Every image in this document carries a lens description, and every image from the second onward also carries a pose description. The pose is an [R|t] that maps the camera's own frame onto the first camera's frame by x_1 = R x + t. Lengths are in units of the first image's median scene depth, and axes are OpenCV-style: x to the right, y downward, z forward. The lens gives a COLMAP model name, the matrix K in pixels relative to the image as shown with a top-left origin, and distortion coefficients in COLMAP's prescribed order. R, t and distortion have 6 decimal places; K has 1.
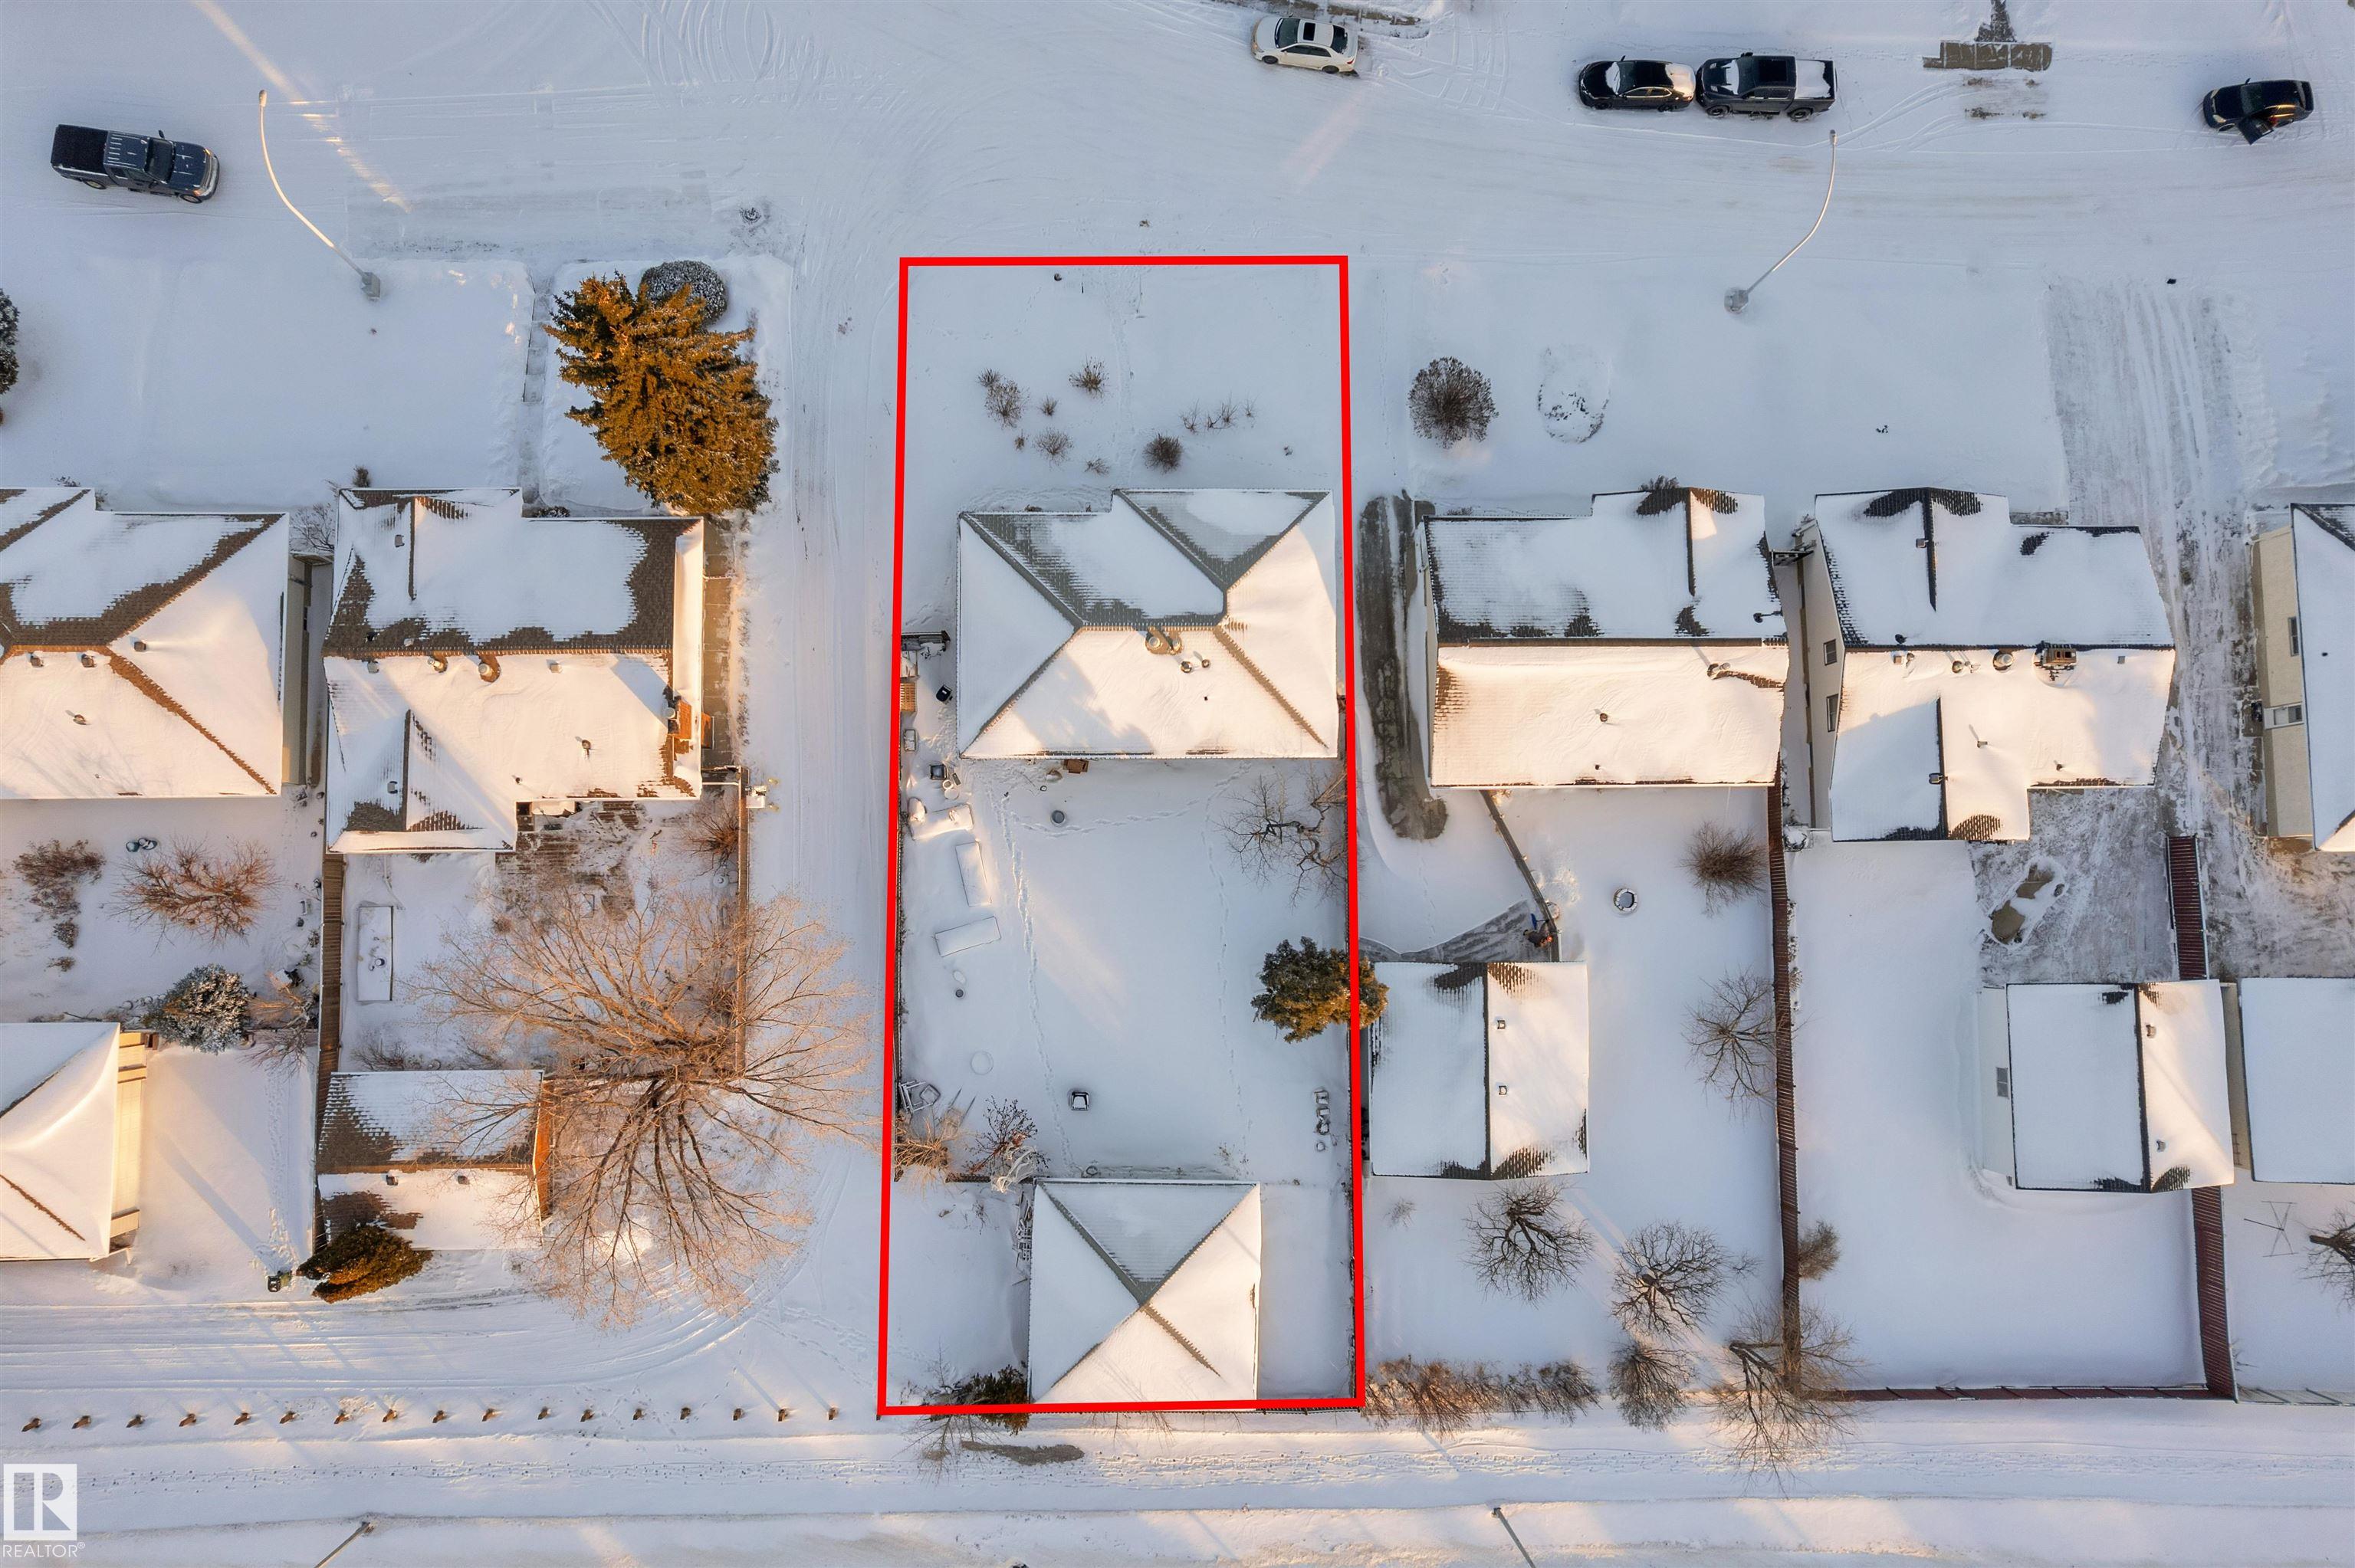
lens RADIAL K [[1500.7, 0, 1177.5], [0, 1500.7, 784.0], [0, 0, 1]] dist [-0.061690, 0.065412]
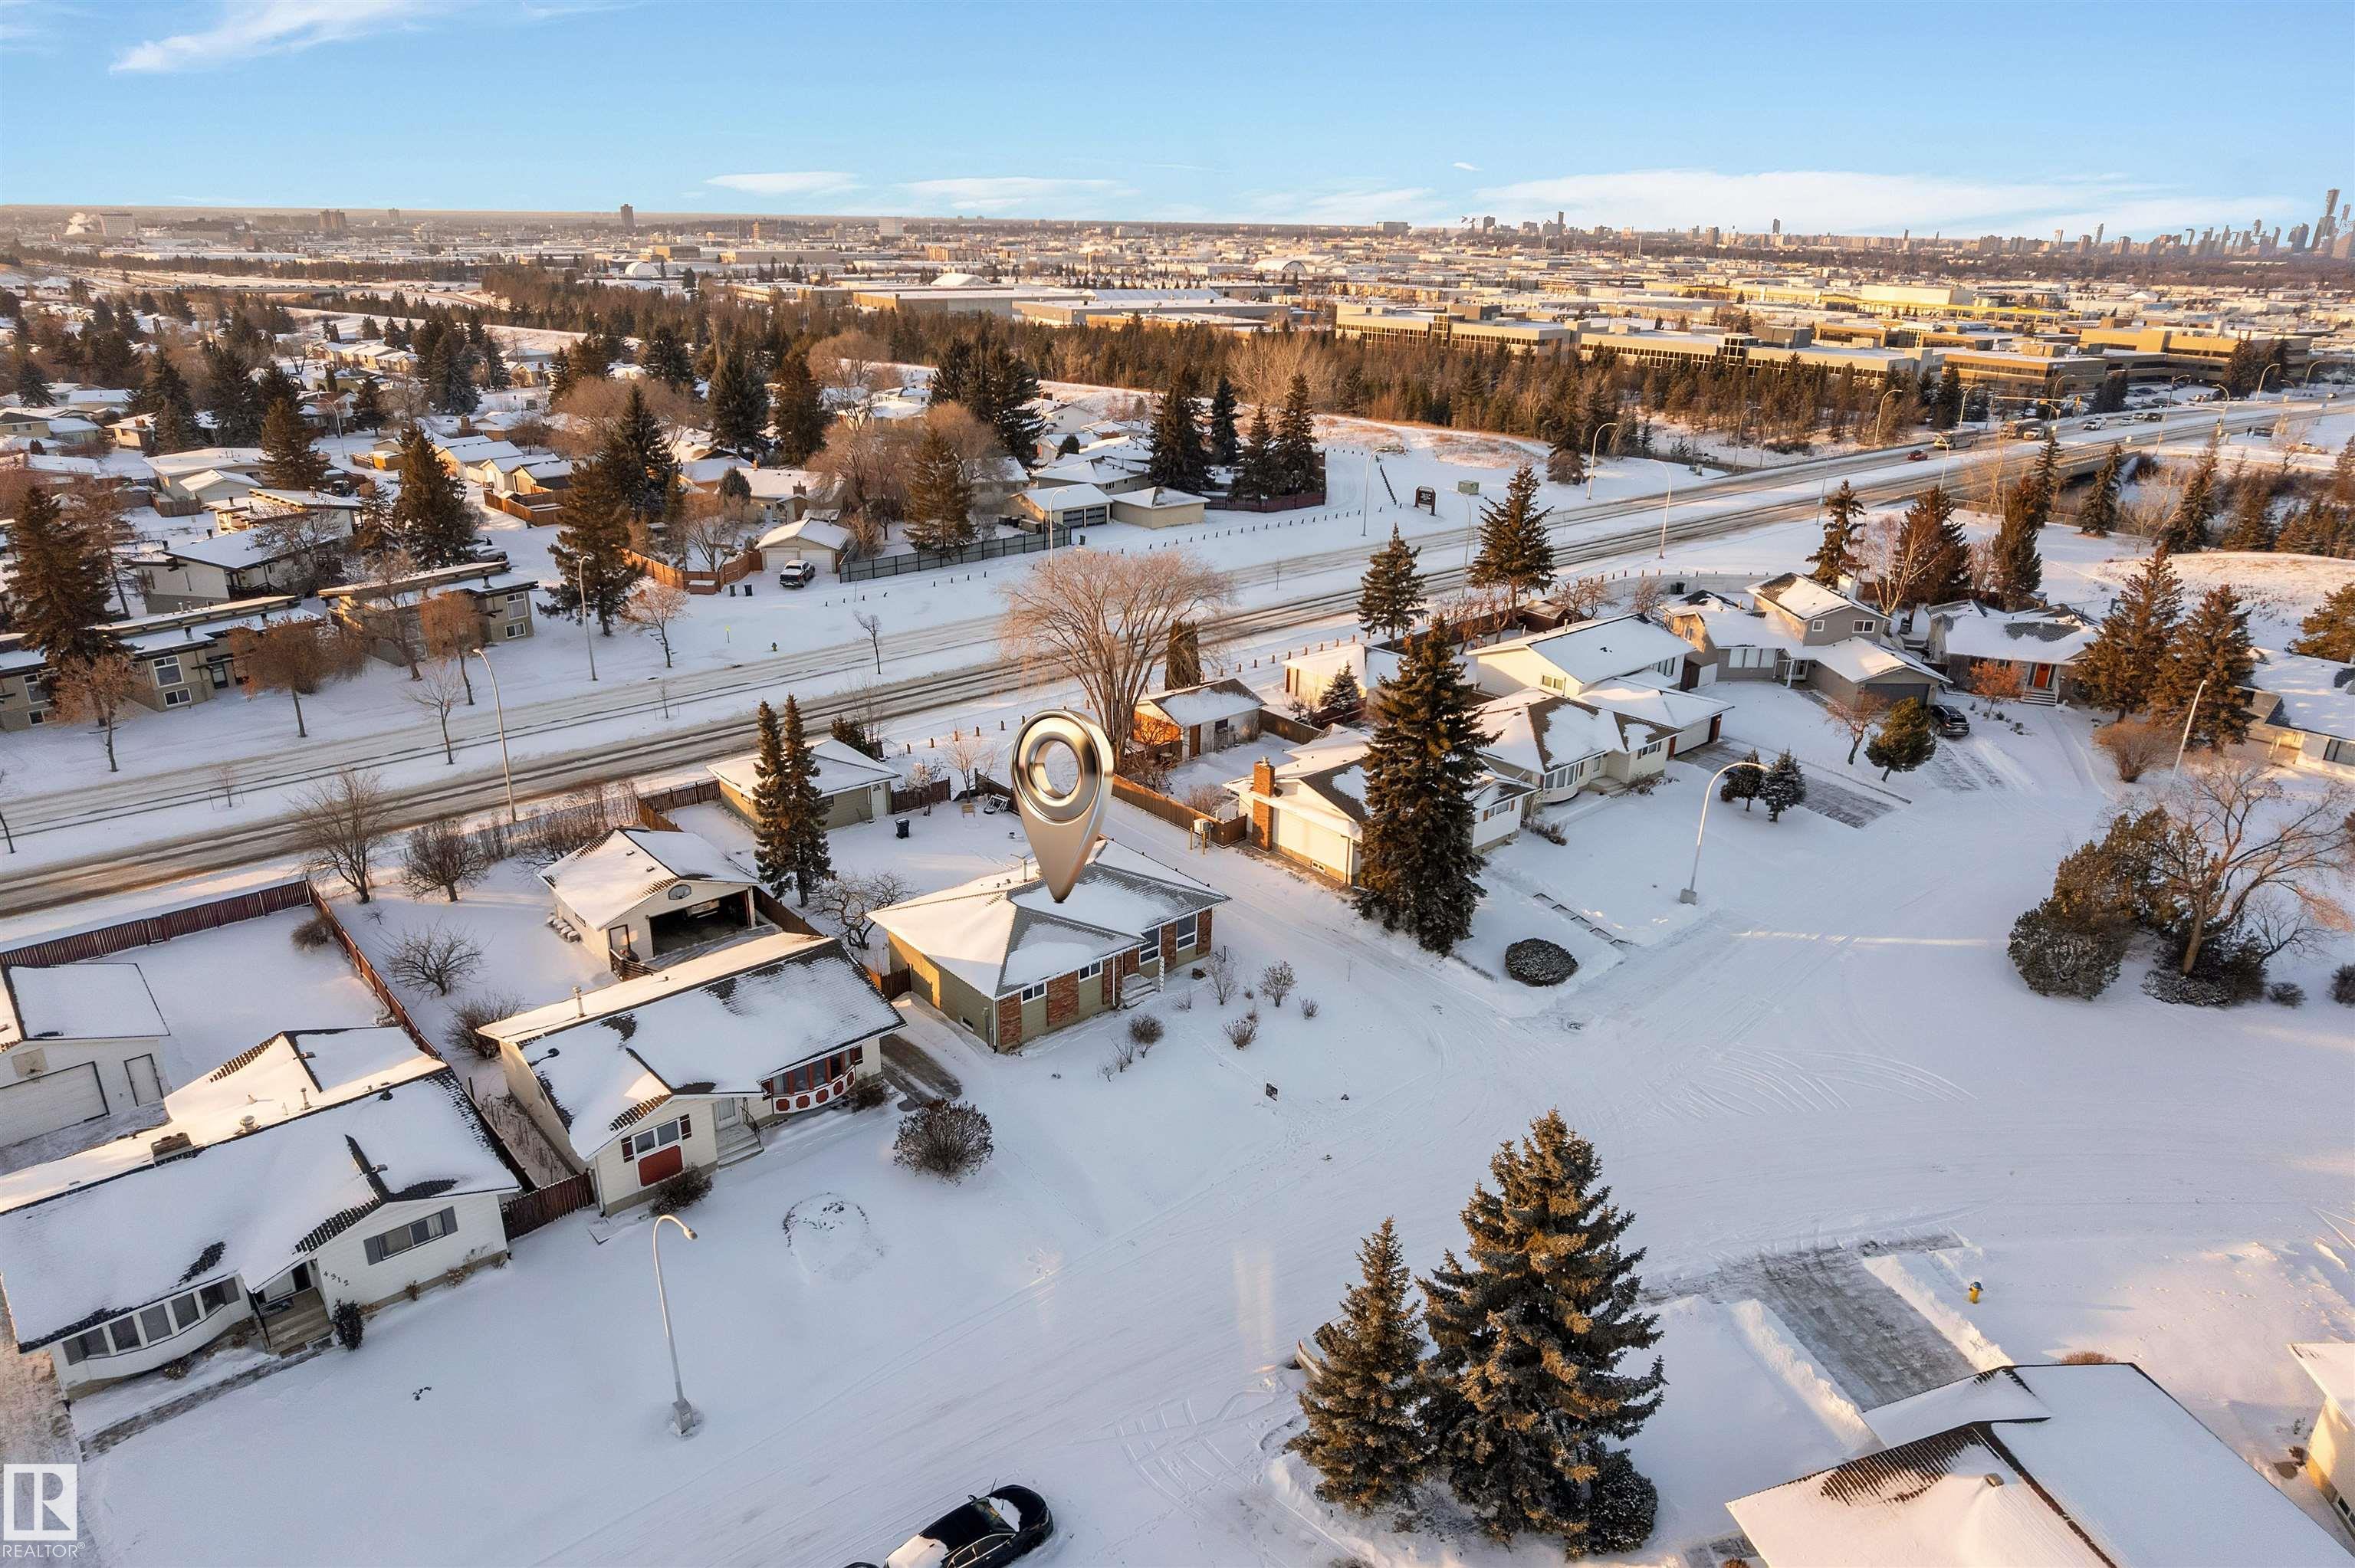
lens RADIAL K [[1516.0, 0, 1167.1], [0, 1516.0, 760.0], [0, 0, 1]] dist [-0.025377, -0.000617]
pose [[-0.761014, 0.158316, -0.629121, 0.676710], [-0.648700, -0.195884, 0.735404, -1.057765], [-0.006809, 0.967763, 0.251770, 0.571042]]
